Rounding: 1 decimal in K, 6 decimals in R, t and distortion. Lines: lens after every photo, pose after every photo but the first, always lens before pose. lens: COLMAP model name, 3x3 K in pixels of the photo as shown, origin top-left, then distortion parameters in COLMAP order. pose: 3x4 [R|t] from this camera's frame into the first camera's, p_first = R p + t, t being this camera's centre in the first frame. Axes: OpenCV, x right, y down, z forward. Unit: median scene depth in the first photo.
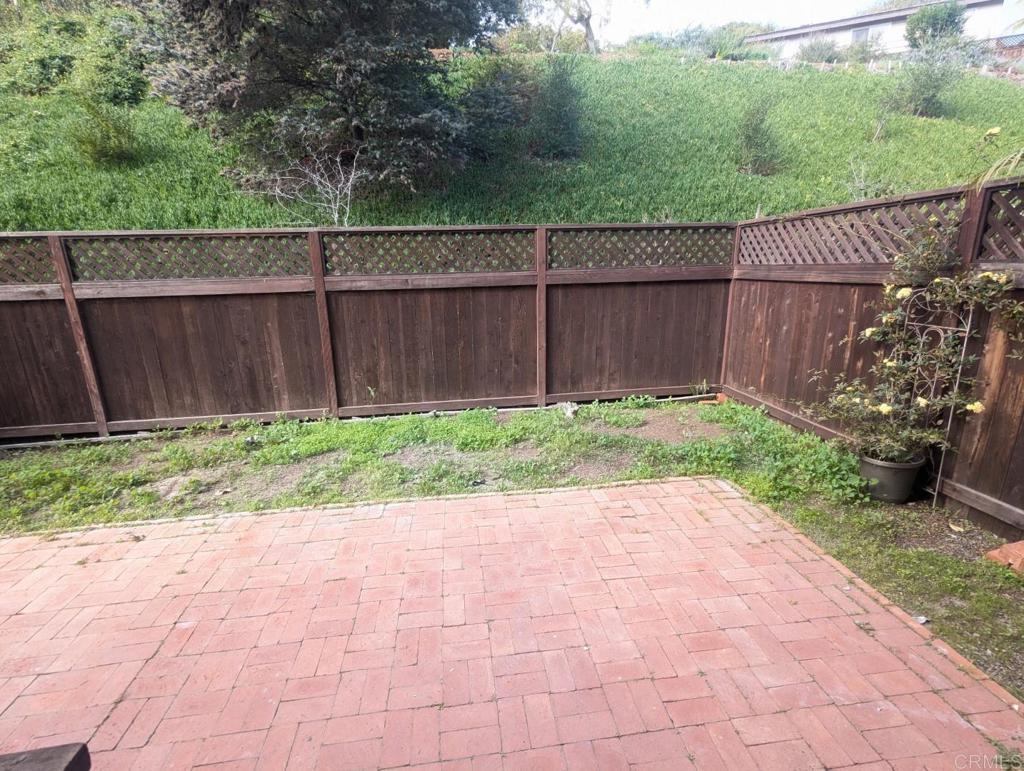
lens RADIAL K [[483.1, 0, 507.2], [0, 483.1, 390.2], [0, 0, 1]] dist [-0.000803, -0.000951]
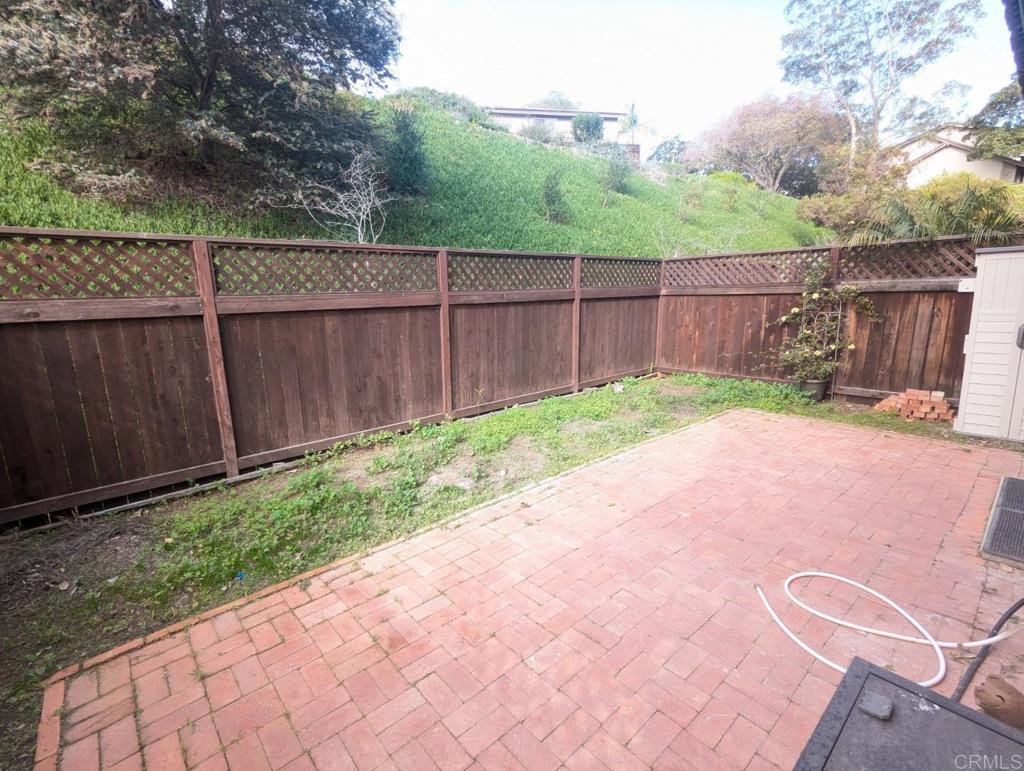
lens RADIAL K [[483.1, 0, 507.2], [0, 483.1, 390.2], [0, 0, 1]] dist [-0.000803, -0.000951]
pose [[0.832396, -0.107250, 0.543705, -0.871003], [0.141299, 0.989742, -0.021090, 0.031944], [-0.535866, 0.094381, 0.839011, 0.015210]]
